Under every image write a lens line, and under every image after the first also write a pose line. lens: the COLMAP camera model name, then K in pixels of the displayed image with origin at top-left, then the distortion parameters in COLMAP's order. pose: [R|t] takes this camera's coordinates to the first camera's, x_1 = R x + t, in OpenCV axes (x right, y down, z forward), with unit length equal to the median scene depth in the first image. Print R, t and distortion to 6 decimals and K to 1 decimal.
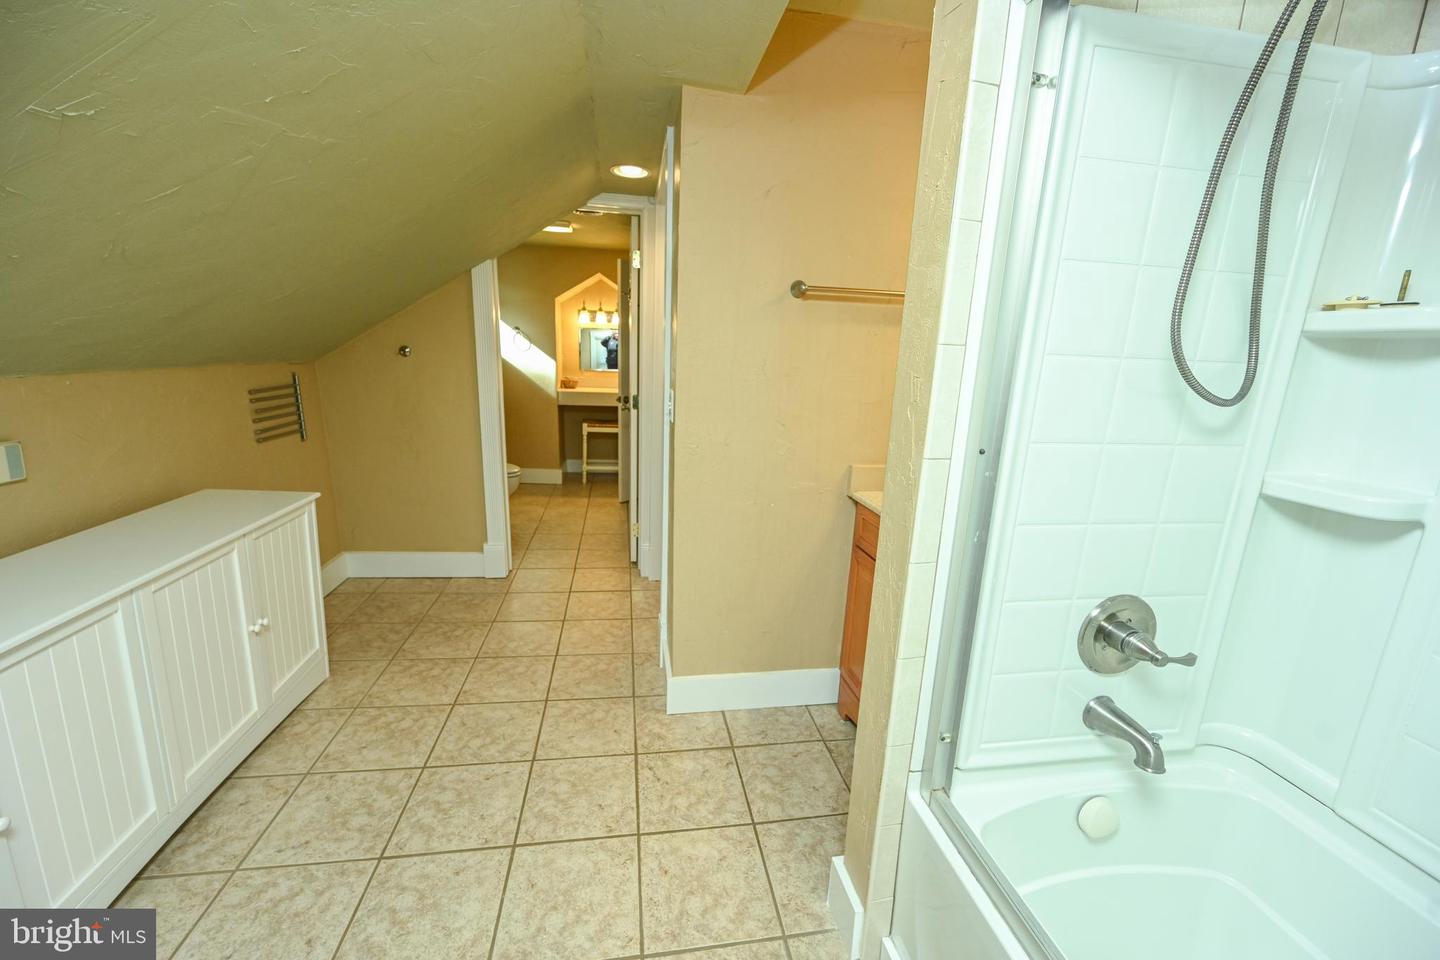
lens RADIAL K [[567.3, 0, 726.8], [0, 567.3, 486.4], [0, 0, 1]] dist [0.000281, 0.000019]
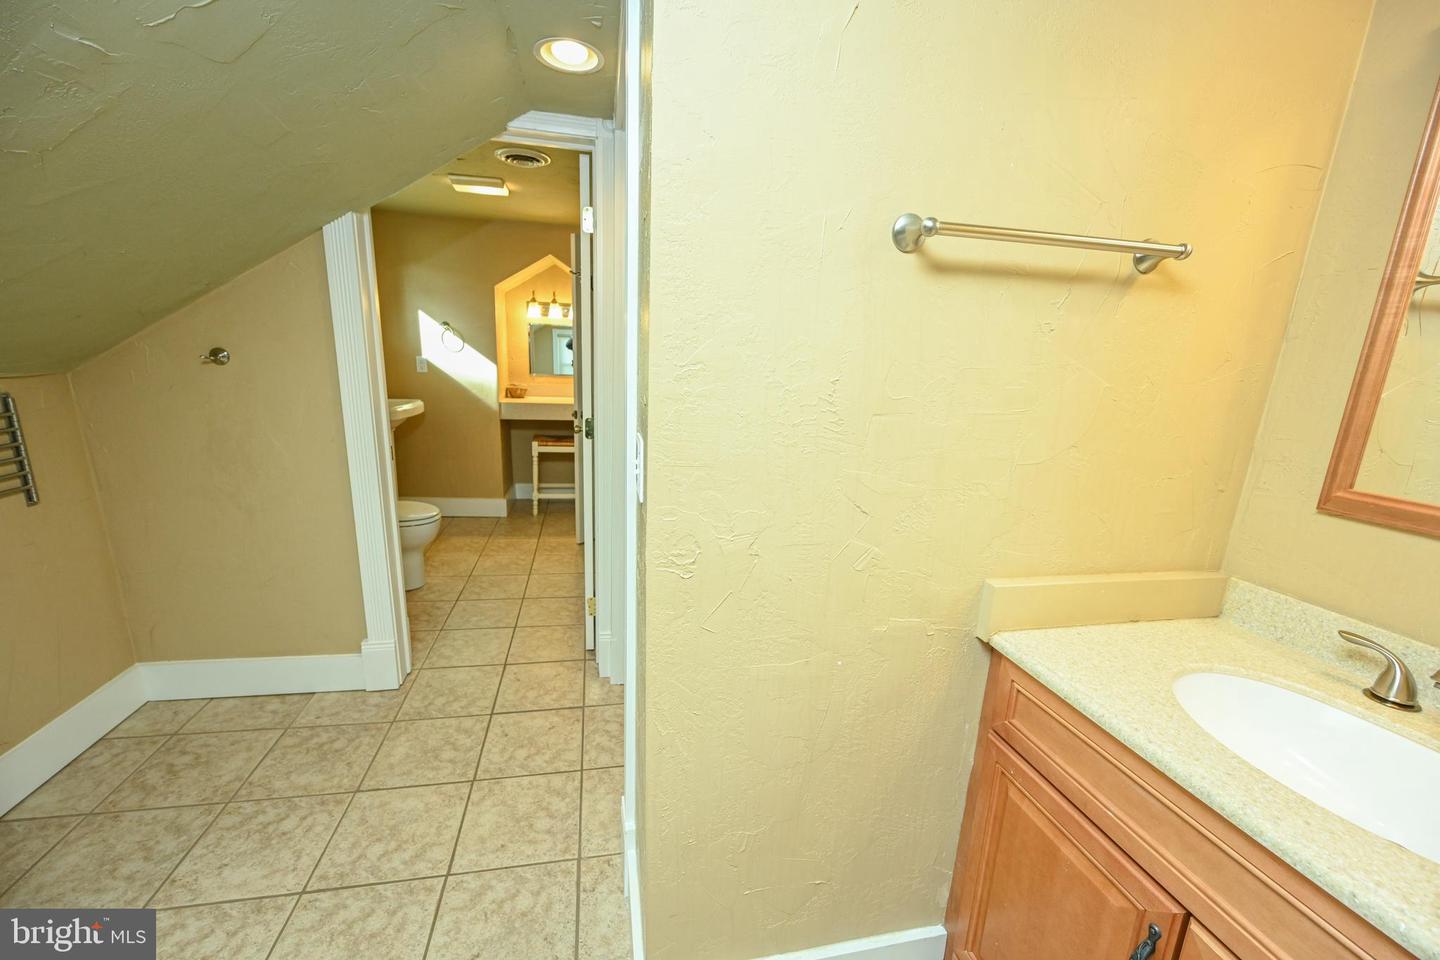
lens RADIAL K [[572.2, 0, 719.9], [0, 572.2, 486.3], [0, 0, 1]] dist [-0.001054, 0.000006]
pose [[0.999349, -0.006280, 0.035514, -0.024890], [0.006260, 0.999980, 0.000678, -0.072317], [-0.035518, -0.000455, 0.999369, 0.274380]]
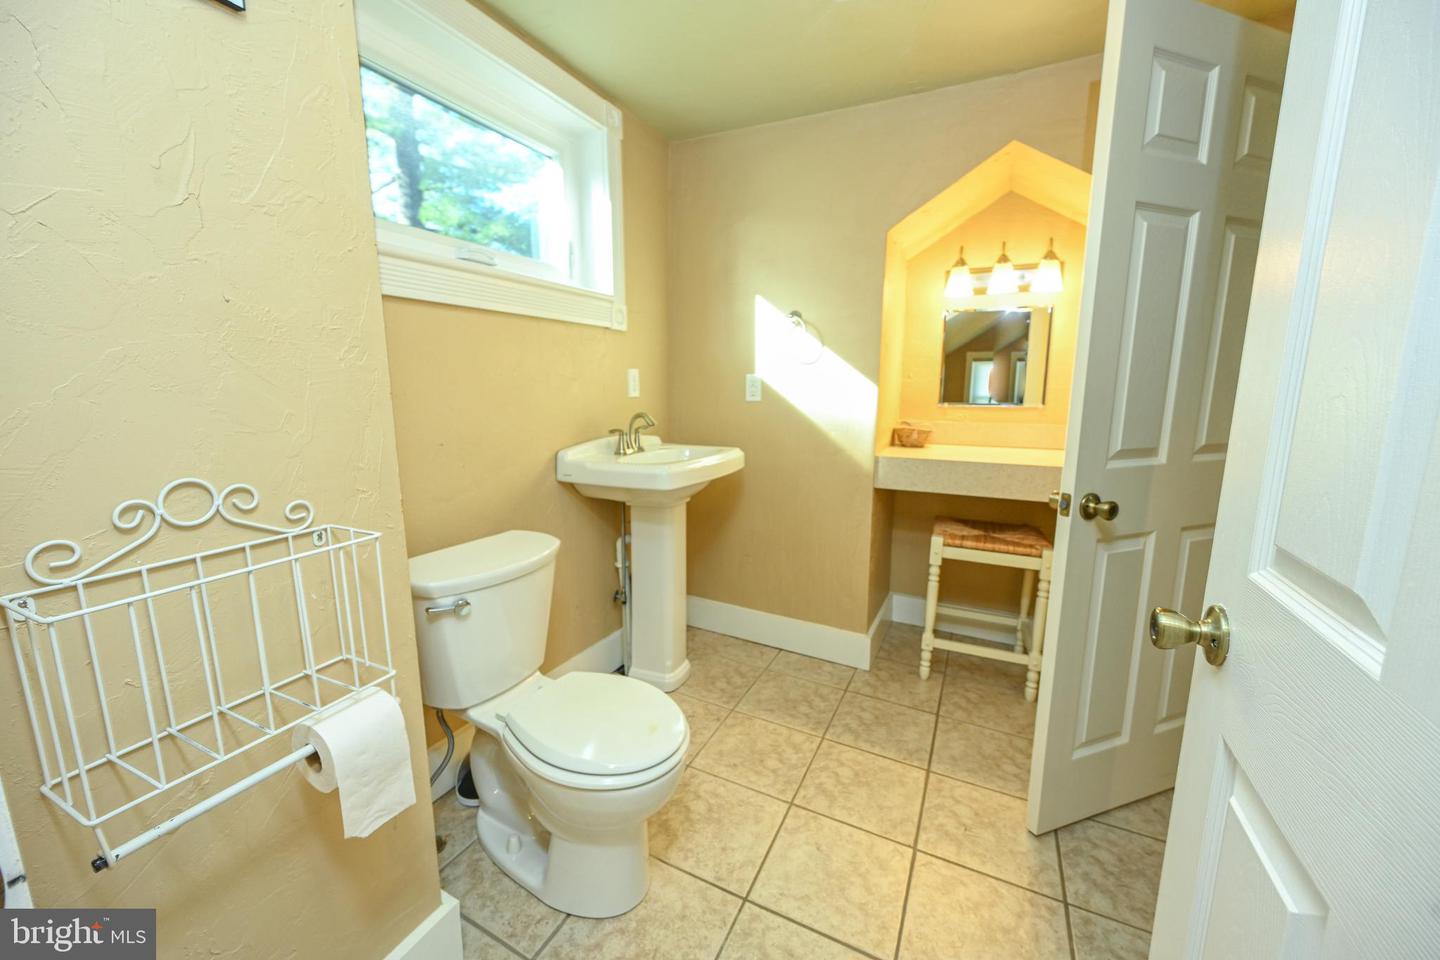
lens RADIAL K [[567.3, 0, 726.8], [0, 567.3, 486.4], [0, 0, 1]] dist [0.000281, 0.000019]
pose [[0.814724, 0.064560, -0.576243, -0.223048], [-0.106115, 0.993600, -0.038712, -0.179229], [0.570056, 0.092687, 0.816361, 0.913518]]
